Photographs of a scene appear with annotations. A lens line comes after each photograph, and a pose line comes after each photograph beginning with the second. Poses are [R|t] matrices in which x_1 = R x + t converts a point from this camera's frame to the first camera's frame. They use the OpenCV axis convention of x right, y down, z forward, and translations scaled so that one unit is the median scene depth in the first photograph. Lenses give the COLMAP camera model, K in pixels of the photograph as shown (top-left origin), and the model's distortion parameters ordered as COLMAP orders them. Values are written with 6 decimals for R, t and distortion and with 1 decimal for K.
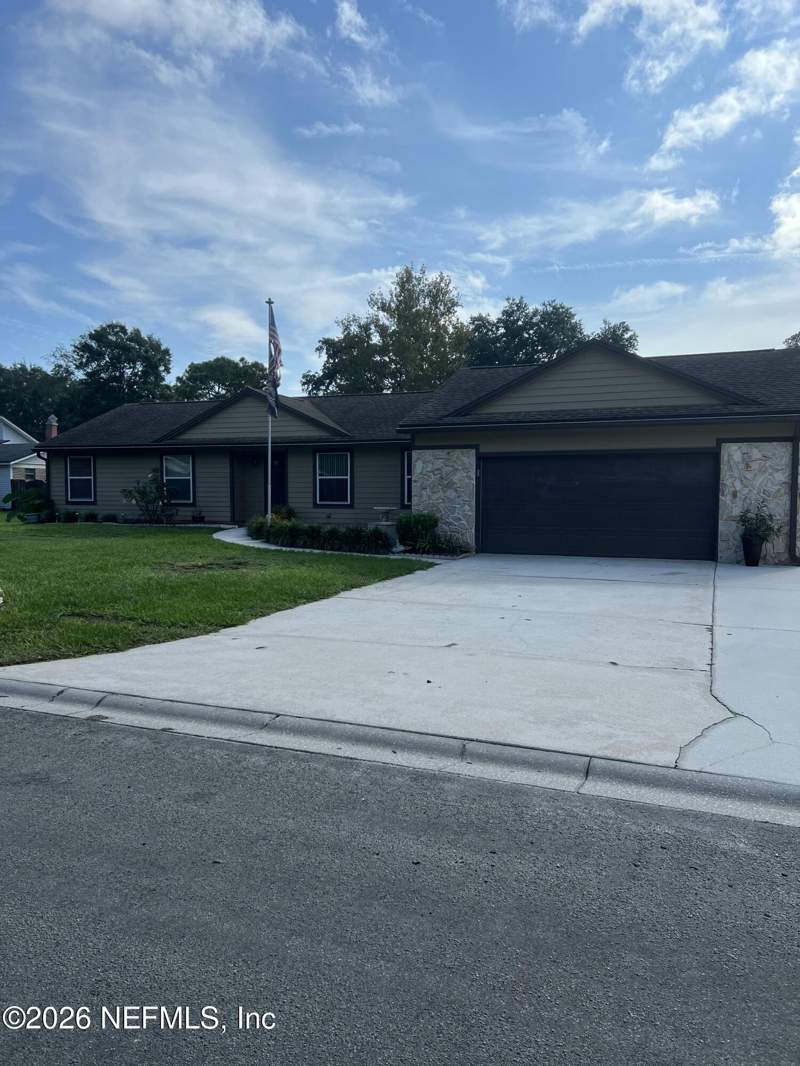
lens RADIAL K [[808.2, 0, 387.7], [0, 808.2, 534.7], [0, 0, 1]] dist [0.032453, -0.004172]
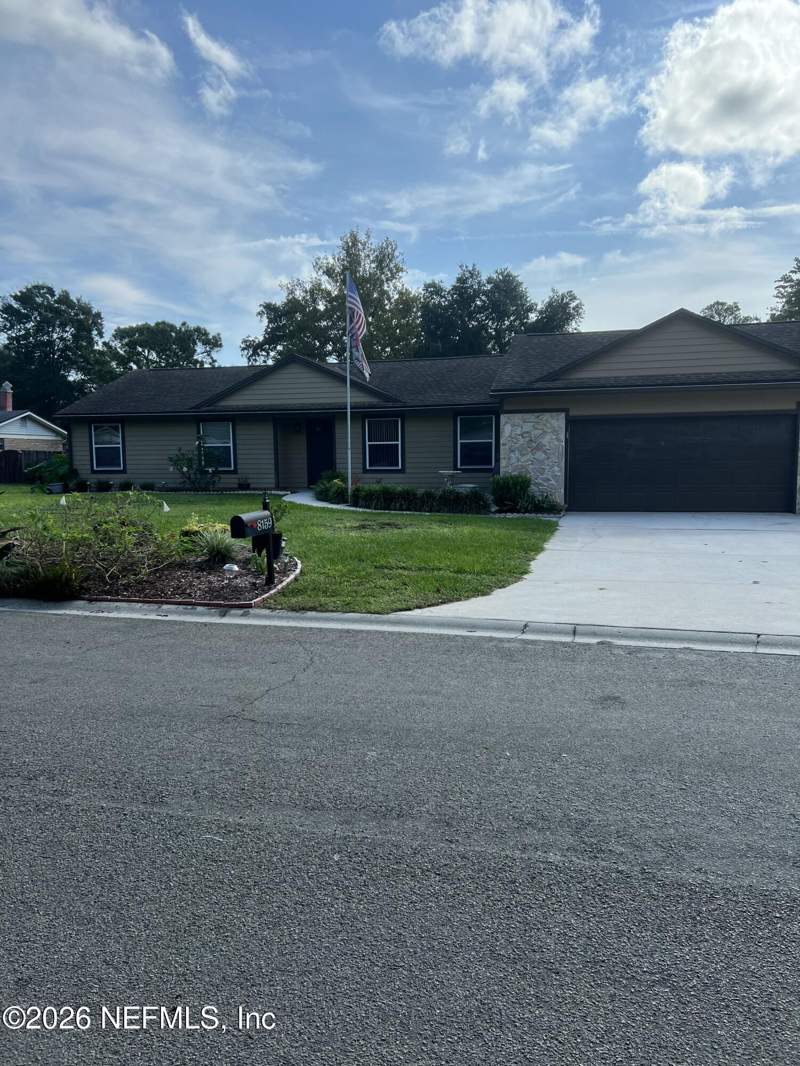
lens RADIAL K [[799.6, 0, 410.4], [0, 799.6, 495.5], [0, 0, 1]] dist [0.042946, 0.006662]
pose [[0.990481, -0.022641, 0.135778, -0.045141], [0.023197, 0.999728, -0.002513, -0.000142], [-0.135684, 0.005639, 0.990736, 0.000050]]
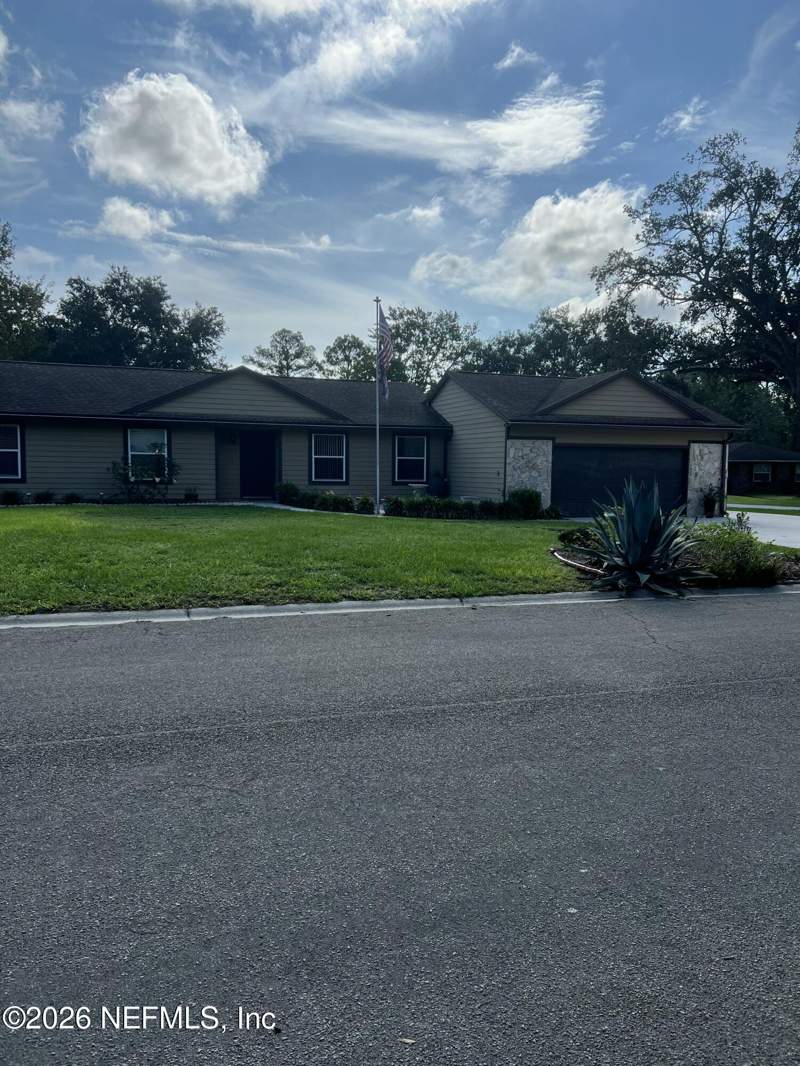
lens RADIAL K [[798.1, 0, 401.0], [0, 798.1, 480.2], [0, 0, 1]] dist [0.048304, -0.008489]
pose [[0.737983, -0.005030, 0.674801, -0.188011], [0.026342, 0.999425, -0.021358, -0.003544], [-0.674305, 0.033538, 0.737691, 0.037740]]
